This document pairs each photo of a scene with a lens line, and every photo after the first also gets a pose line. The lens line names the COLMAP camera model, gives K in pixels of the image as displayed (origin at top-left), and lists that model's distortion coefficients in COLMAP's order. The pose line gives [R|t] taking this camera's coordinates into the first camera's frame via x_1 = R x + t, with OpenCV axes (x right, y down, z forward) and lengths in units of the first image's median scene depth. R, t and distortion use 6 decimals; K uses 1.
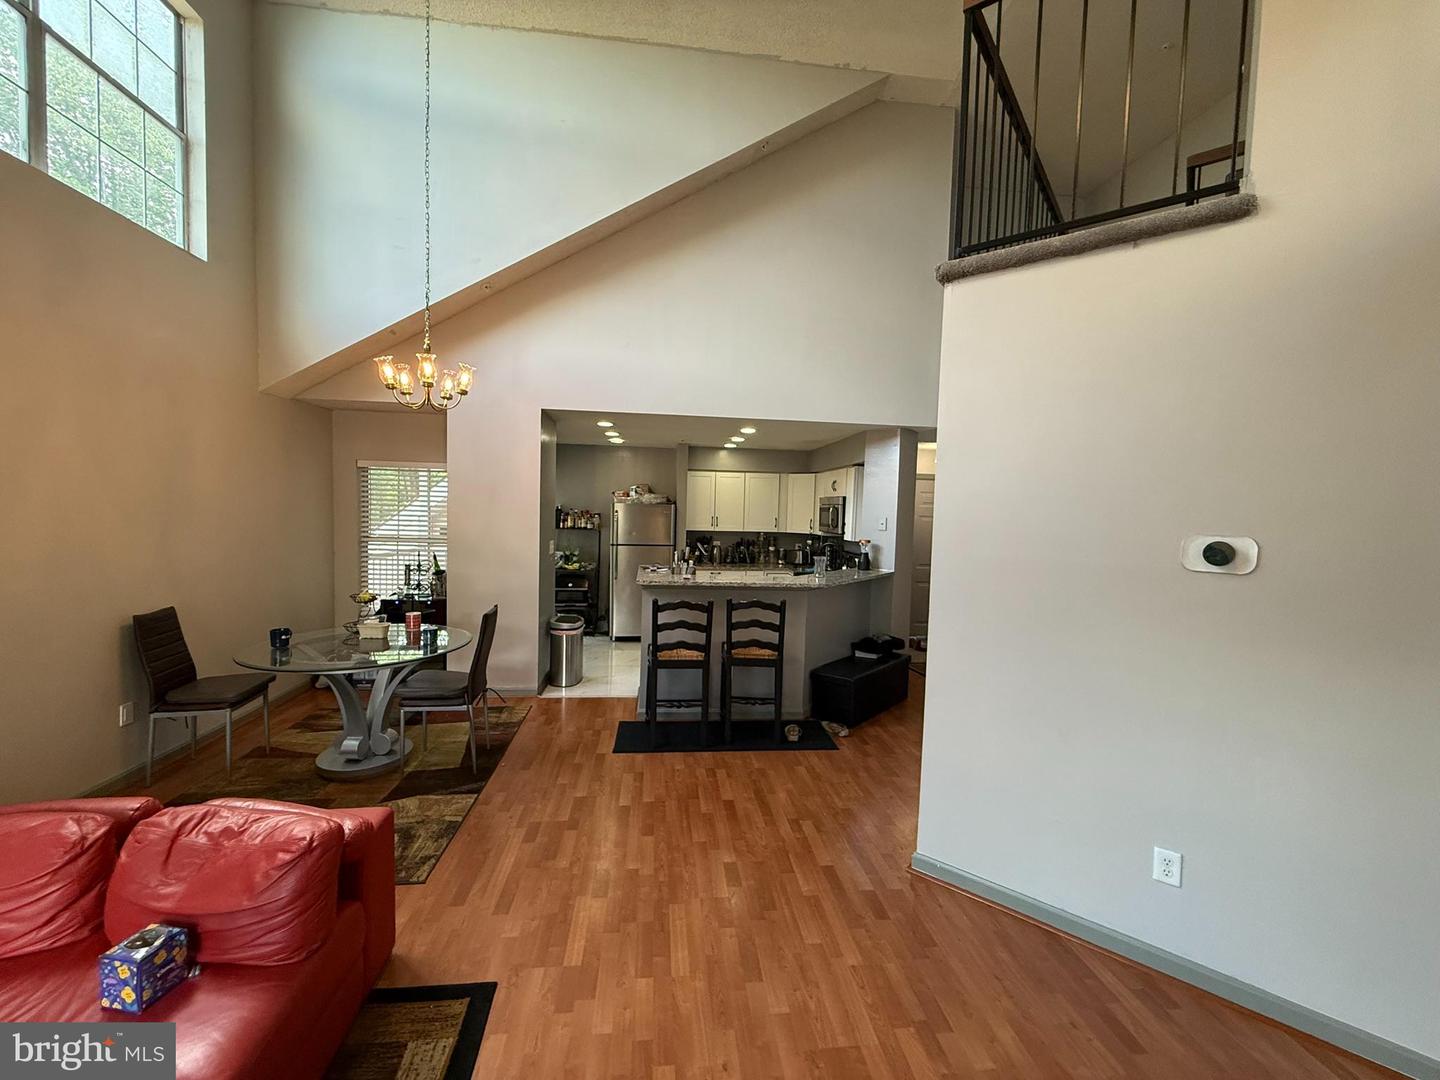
lens RADIAL K [[575.4, 0, 719.2], [0, 575.4, 538.8], [0, 0, 1]] dist [-0.000113, 0.000550]
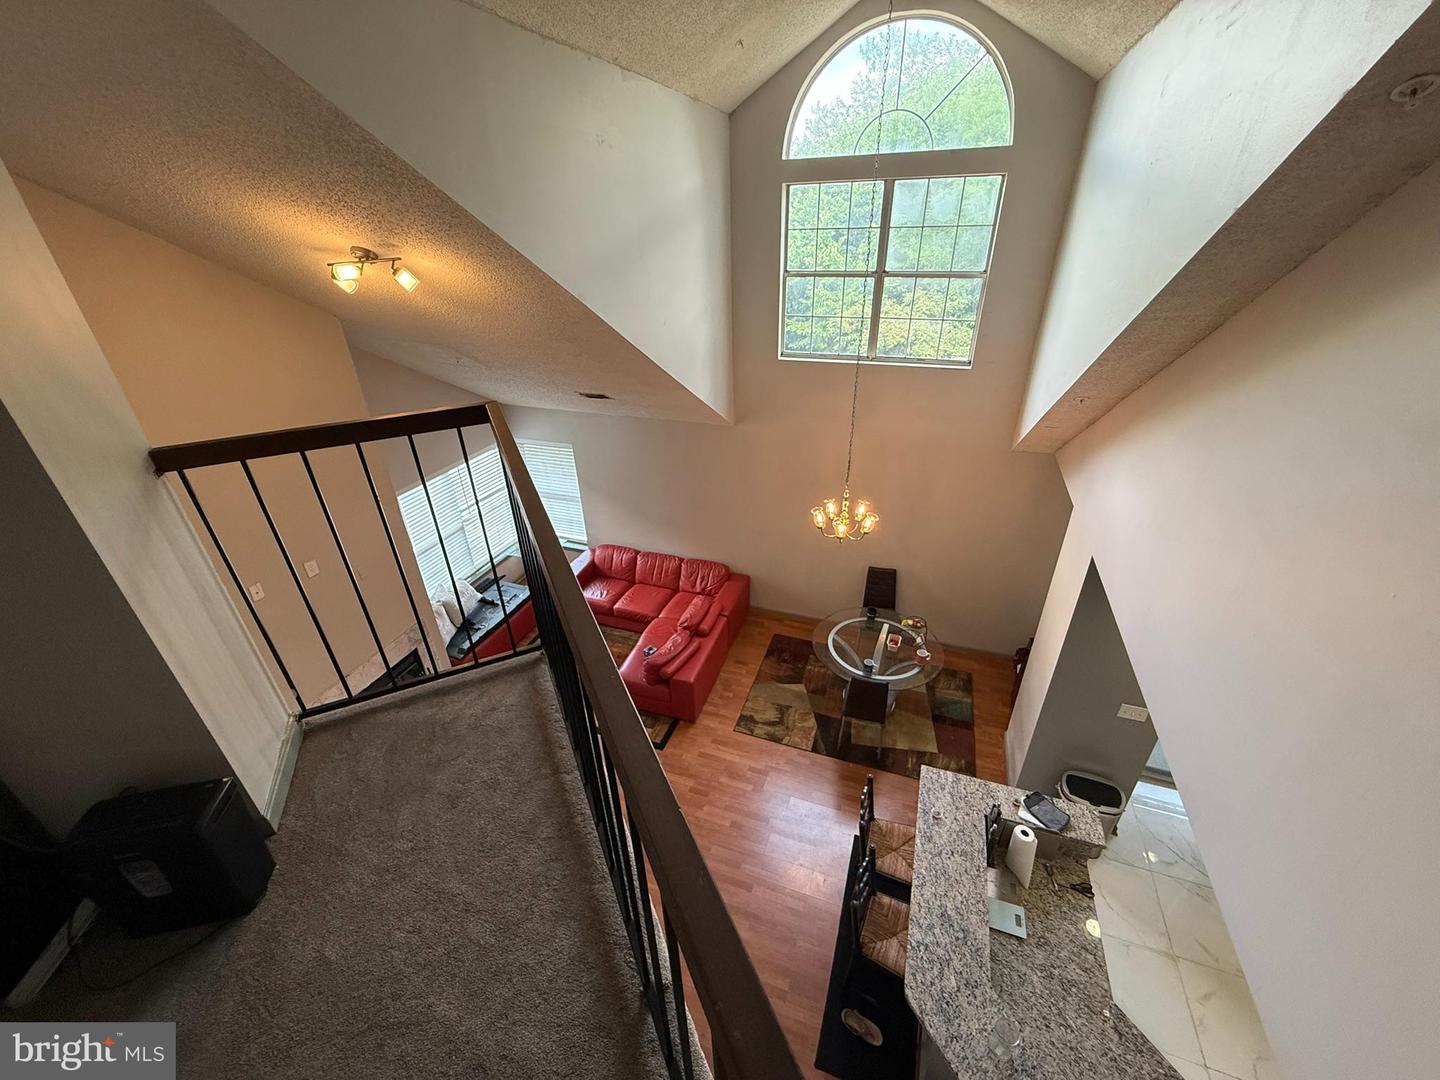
lens RADIAL K [[575.4, 0, 717.3], [0, 575.4, 541.1], [0, 0, 1]] dist [-0.000113, 0.000550]
pose [[-0.447880, 0.422987, -0.787709, 0.549952], [-0.033595, 0.872430, 0.487583, -0.646375], [0.893462, 0.244842, -0.376534, 0.898245]]
